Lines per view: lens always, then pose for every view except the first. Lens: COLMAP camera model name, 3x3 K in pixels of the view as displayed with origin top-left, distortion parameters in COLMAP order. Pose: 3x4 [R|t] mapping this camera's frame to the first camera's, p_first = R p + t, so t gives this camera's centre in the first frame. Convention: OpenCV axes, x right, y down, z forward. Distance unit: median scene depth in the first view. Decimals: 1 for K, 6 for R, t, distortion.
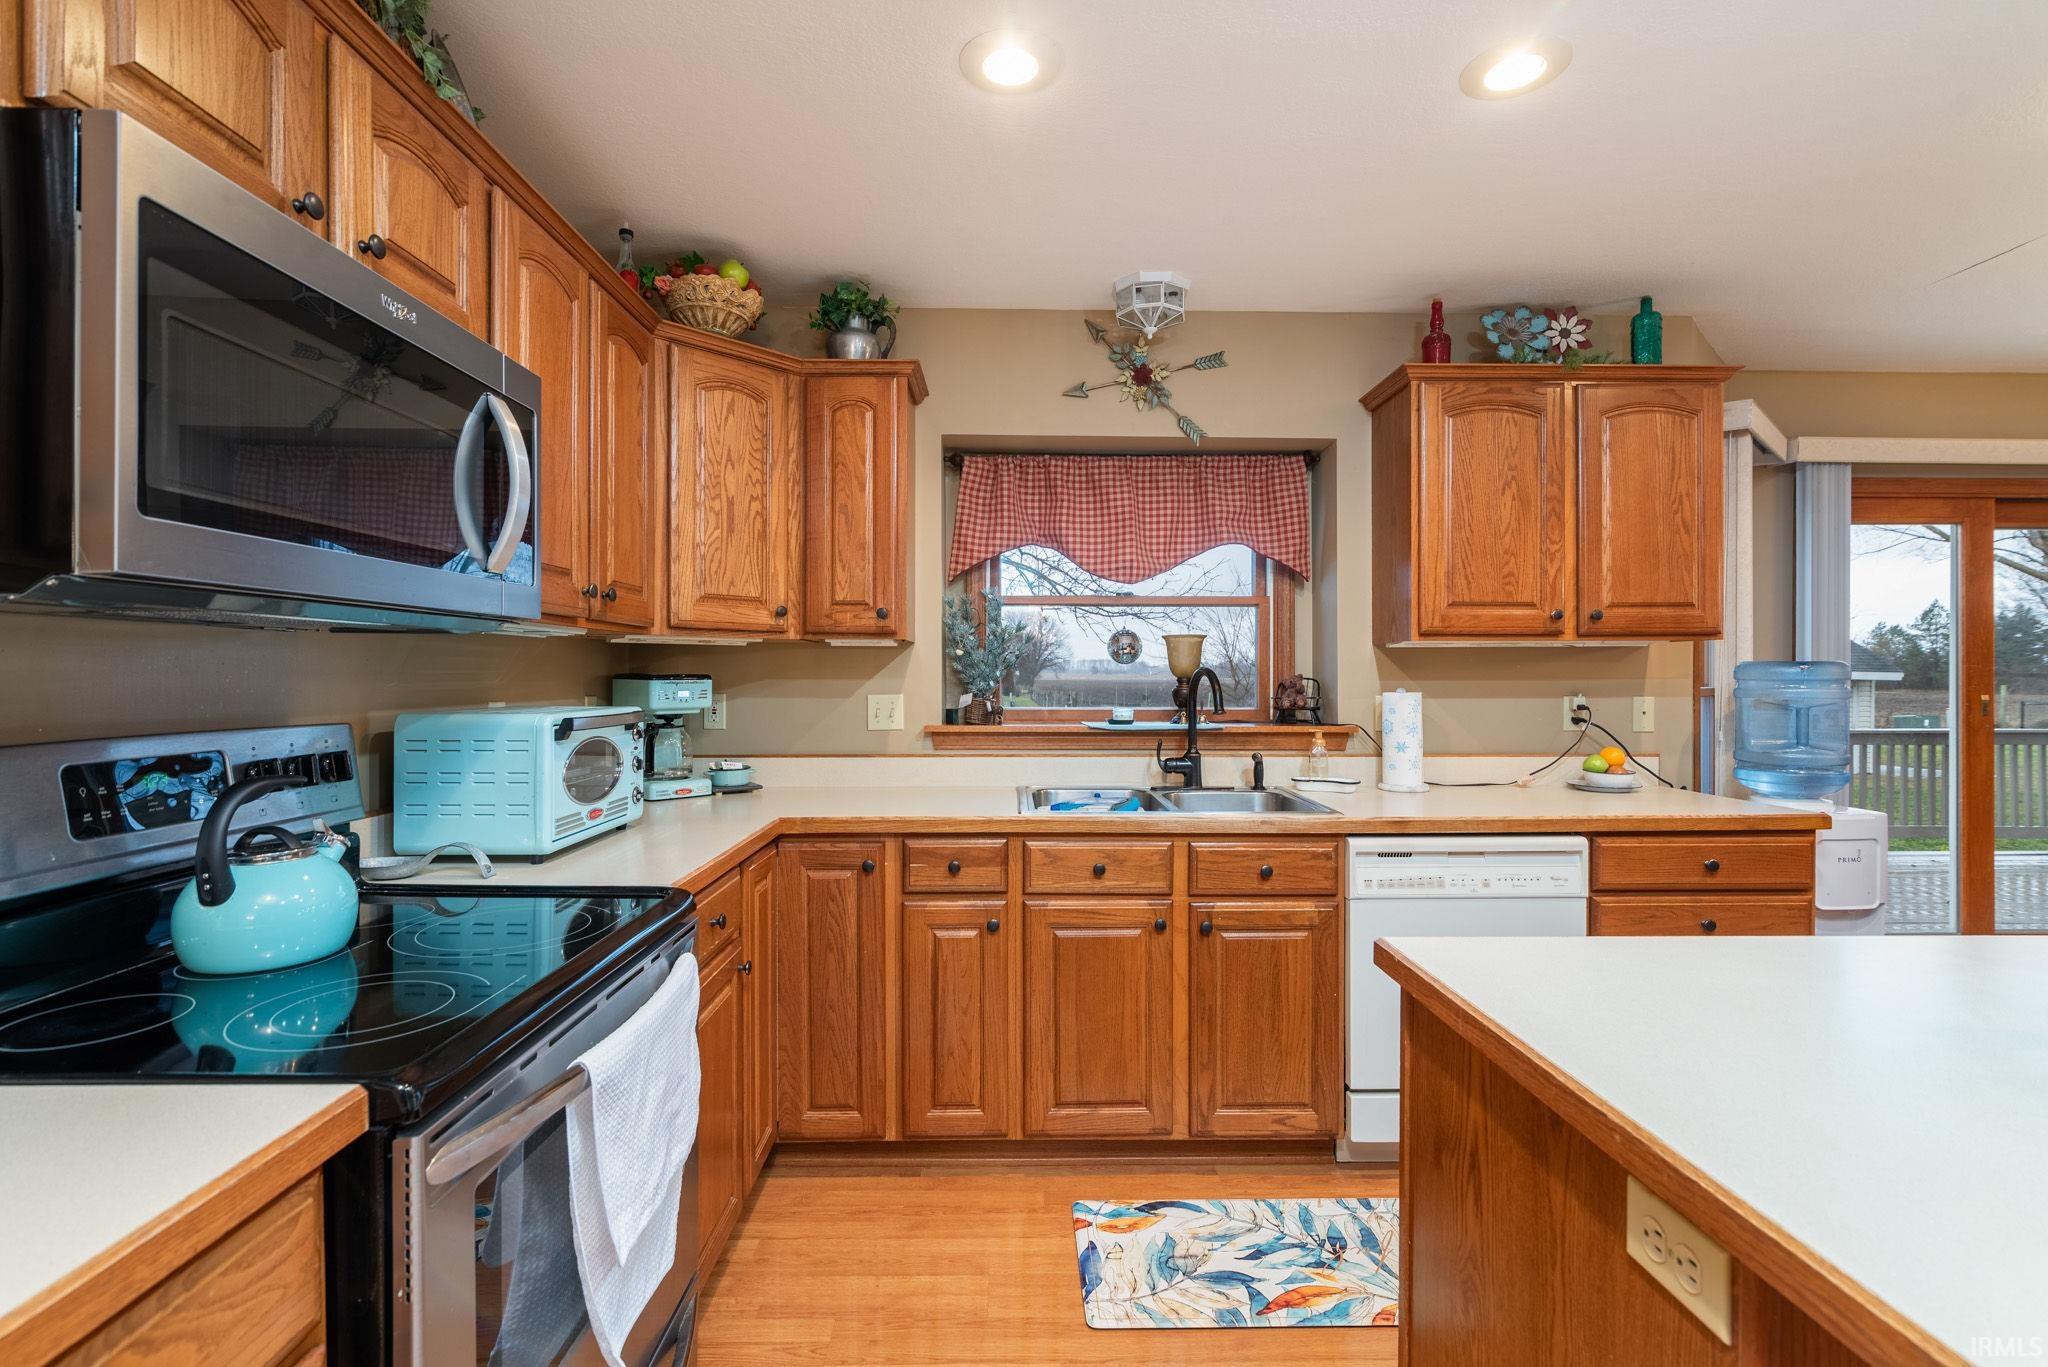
lens RADIAL K [[937.9, 0, 1017.3], [0, 937.9, 679.3], [0, 0, 1]] dist [-0.003132, 0.000010]
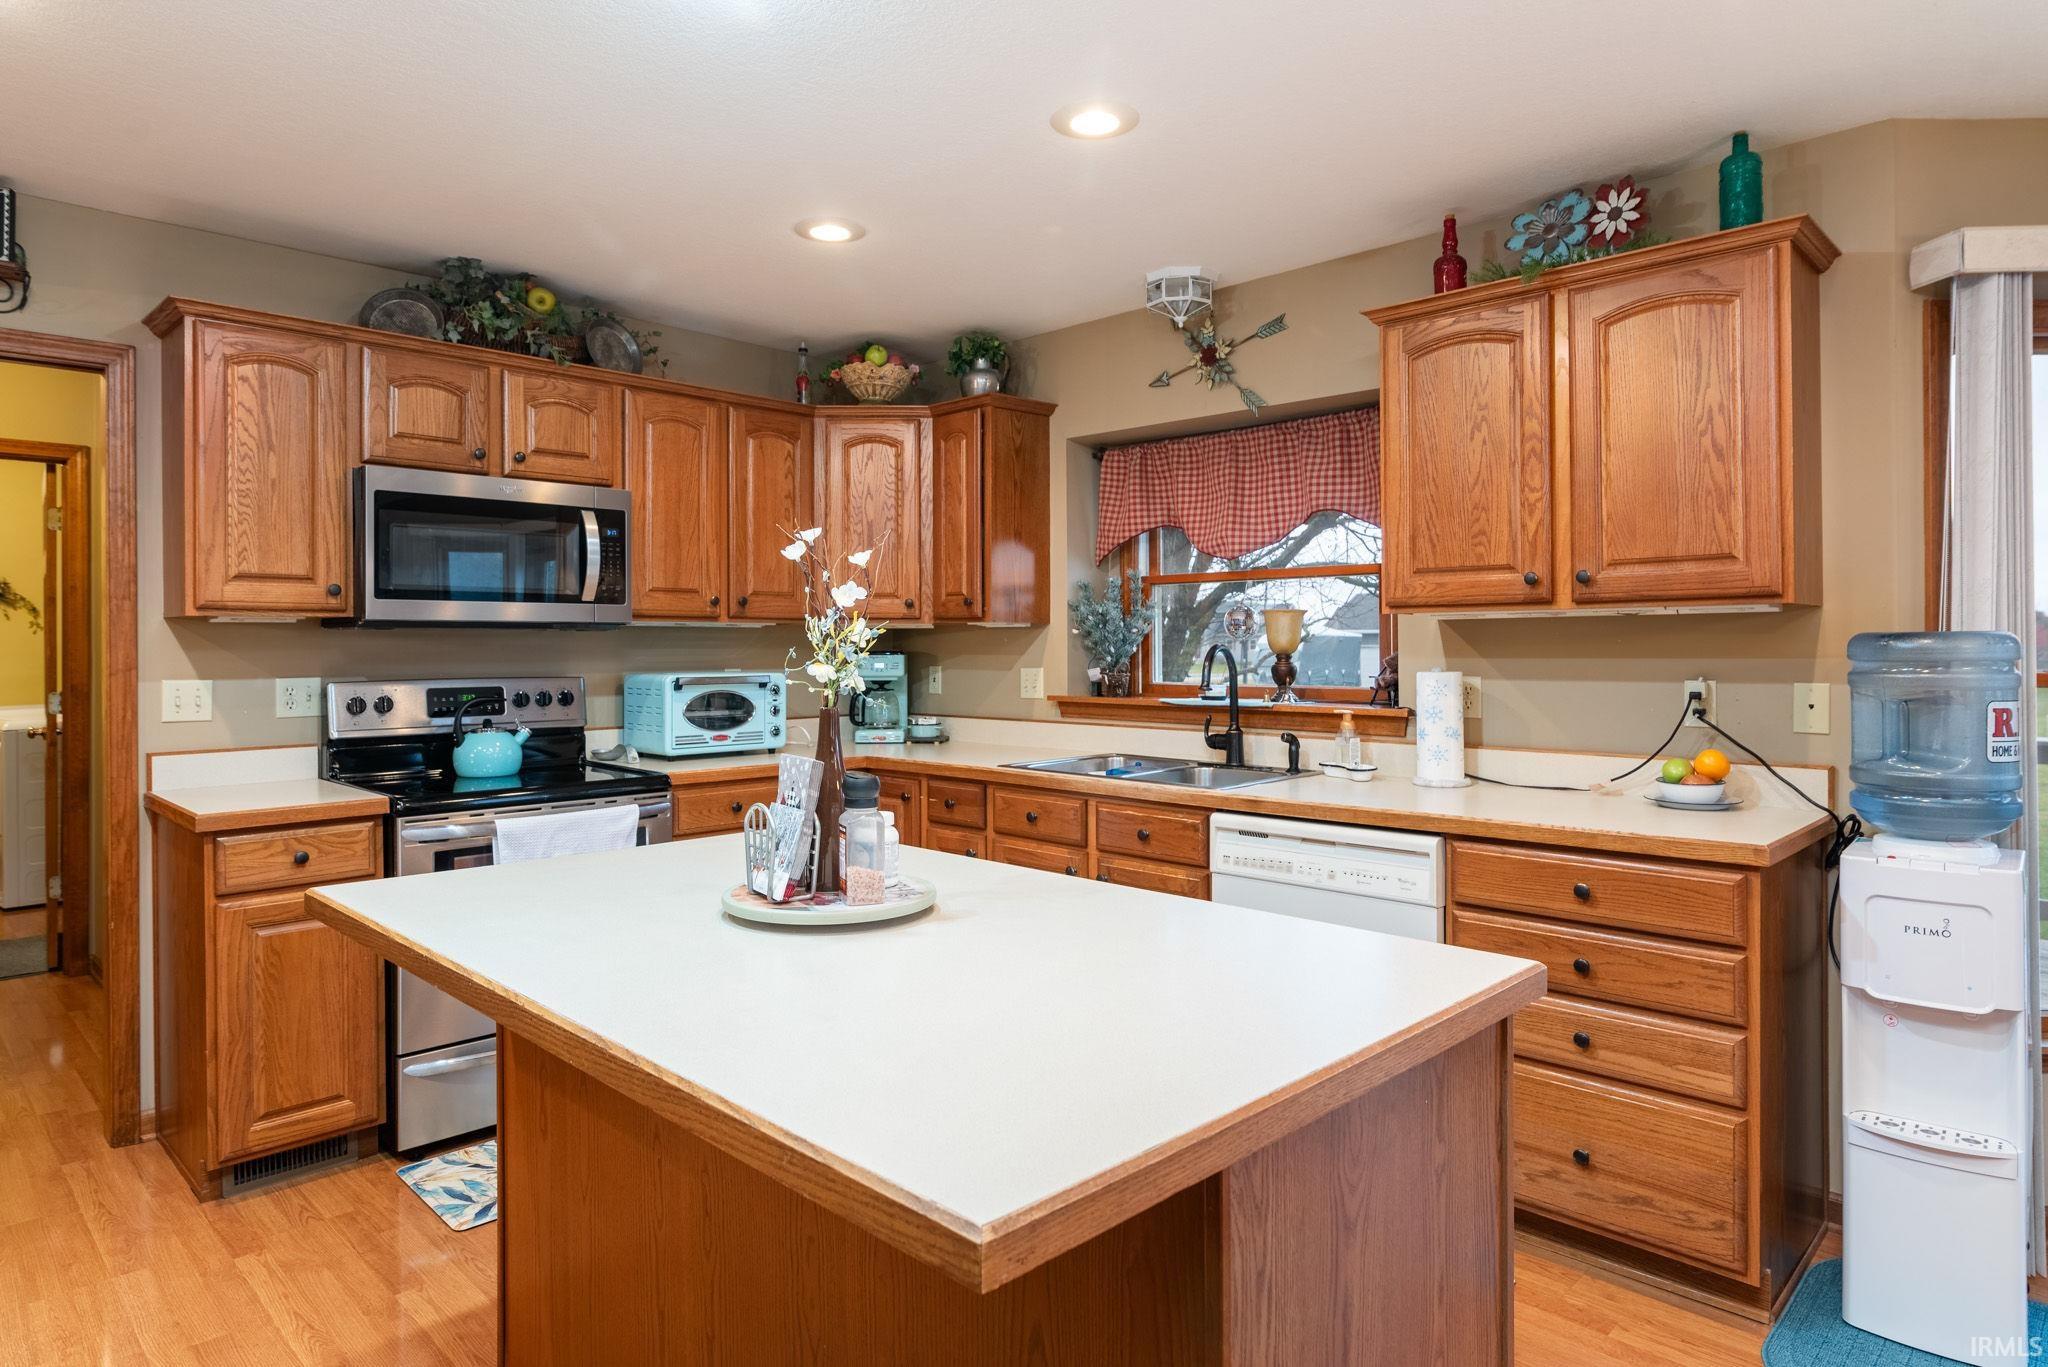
lens RADIAL K [[1177.8, 0, 1006.8], [0, 1177.8, 645.7], [0, 0, 1]] dist [-0.001744, -0.001494]
pose [[0.698708, -0.002676, -0.715402, 1.000519], [-0.001297, 0.999987, -0.005007, -0.004576], [0.715406, 0.004426, 0.698695, -0.050044]]
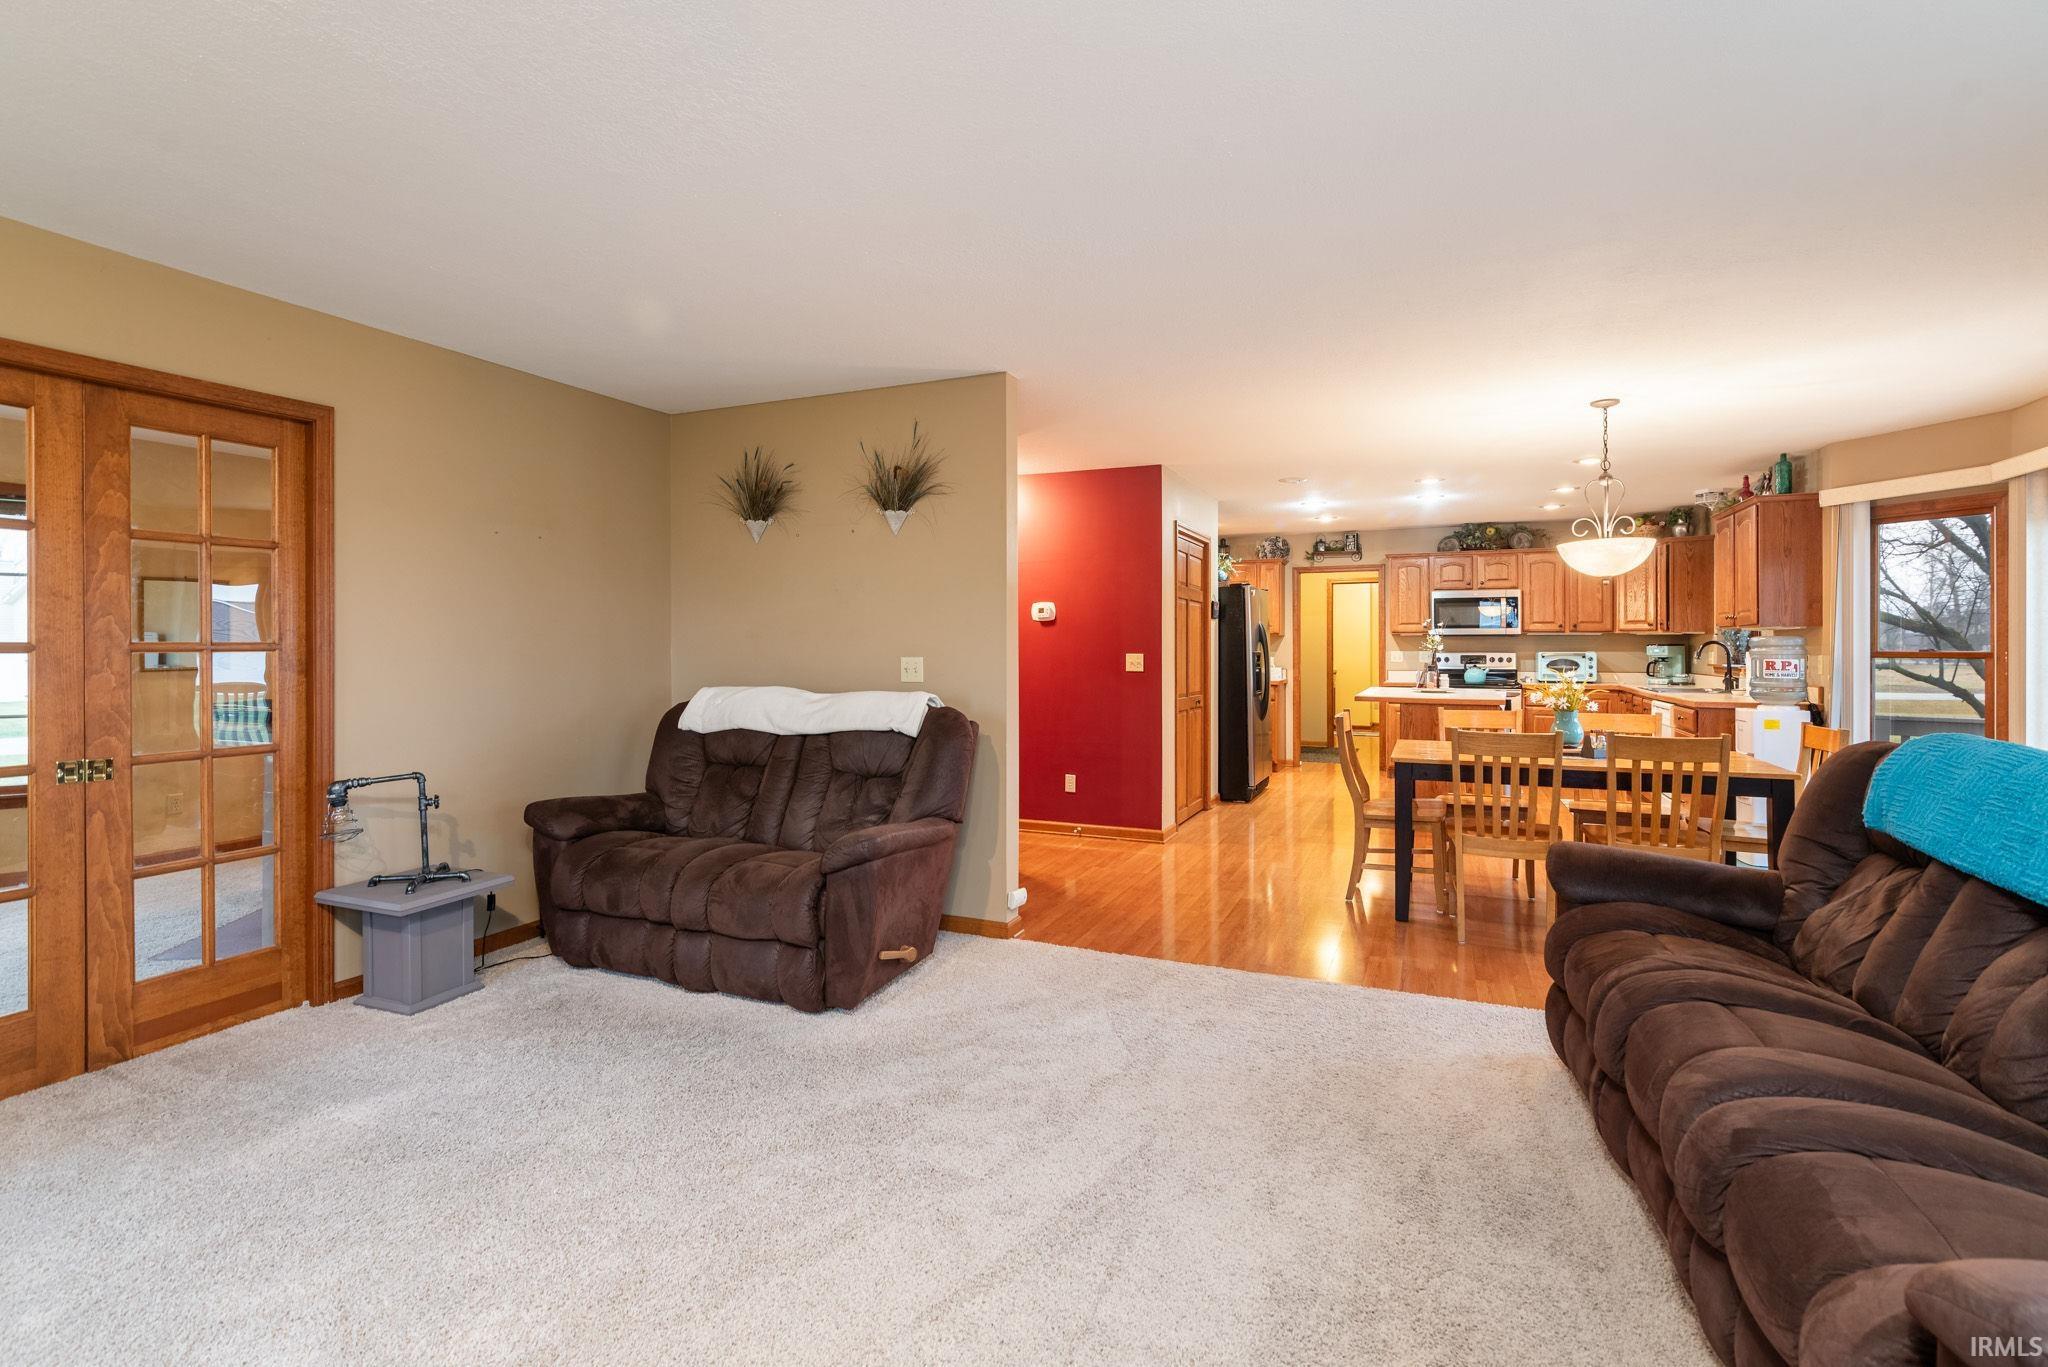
lens RADIAL K [[937.9, 0, 1037.3], [0, 937.9, 639.9], [0, 0, 1]] dist [-0.003132, 0.000010]
pose [[-0.398629, -0.010191, -0.917056, 3.397558], [-0.007788, 0.999940, -0.007727, 0.020948], [0.917079, 0.004062, -0.398684, 0.360862]]
